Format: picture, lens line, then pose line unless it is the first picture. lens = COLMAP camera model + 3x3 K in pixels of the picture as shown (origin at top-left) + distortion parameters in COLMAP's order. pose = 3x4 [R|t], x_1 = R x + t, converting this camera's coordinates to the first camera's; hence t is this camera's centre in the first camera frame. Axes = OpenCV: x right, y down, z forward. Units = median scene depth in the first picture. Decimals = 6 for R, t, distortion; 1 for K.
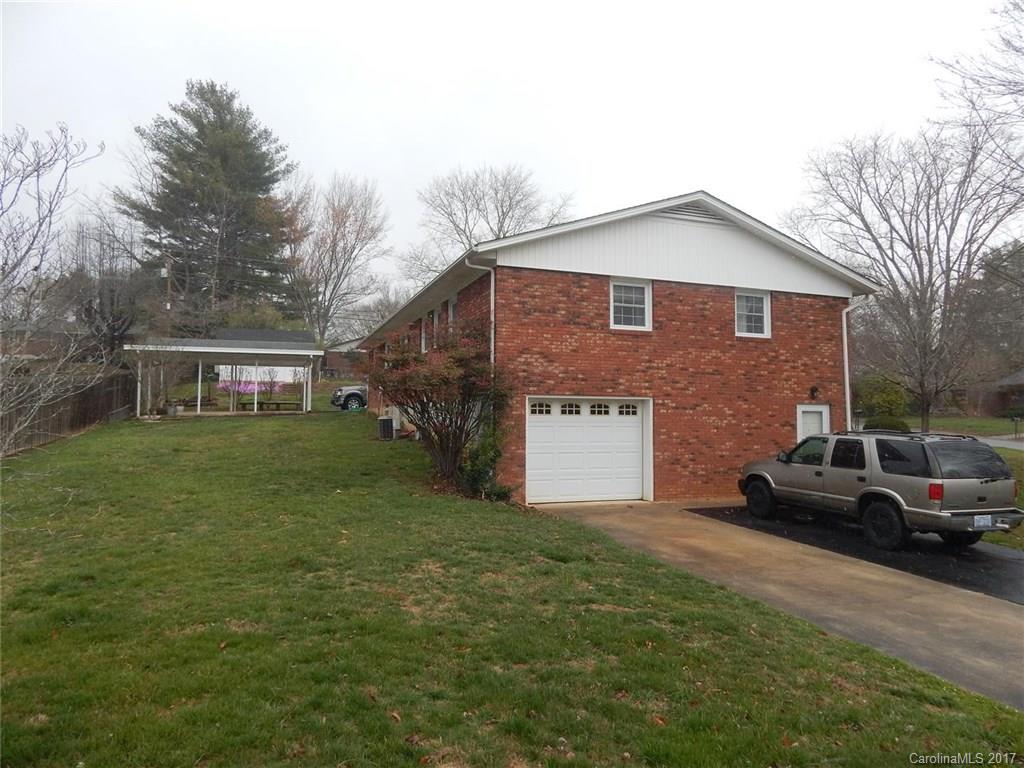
lens RADIAL K [[669.3, 0, 512.0], [0, 669.3, 381.4], [0, 0, 1]] dist [-0.015904, 0.006817]
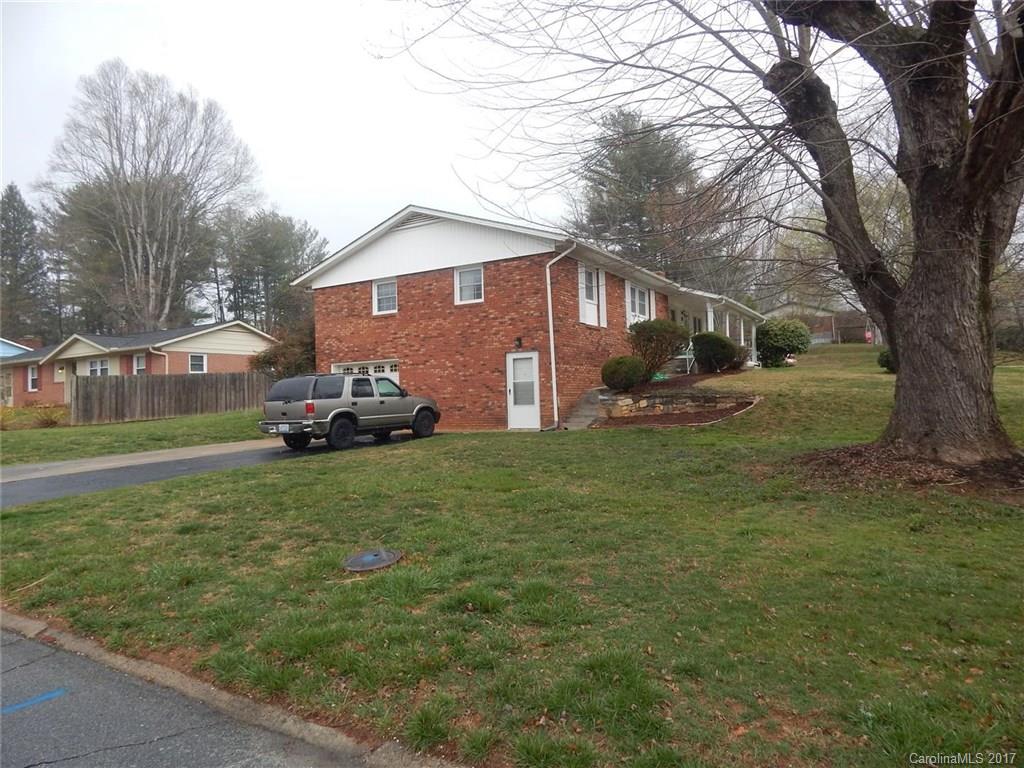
lens RADIAL K [[669.3, 0, 512.2], [0, 669.3, 383.9], [0, 0, 1]] dist [-0.015904, 0.006817]
pose [[0.637972, -0.048755, -0.768514, 1.404794], [0.078790, 0.996889, 0.002163, 0.090425], [0.766018, -0.061931, 0.639829, 0.254301]]
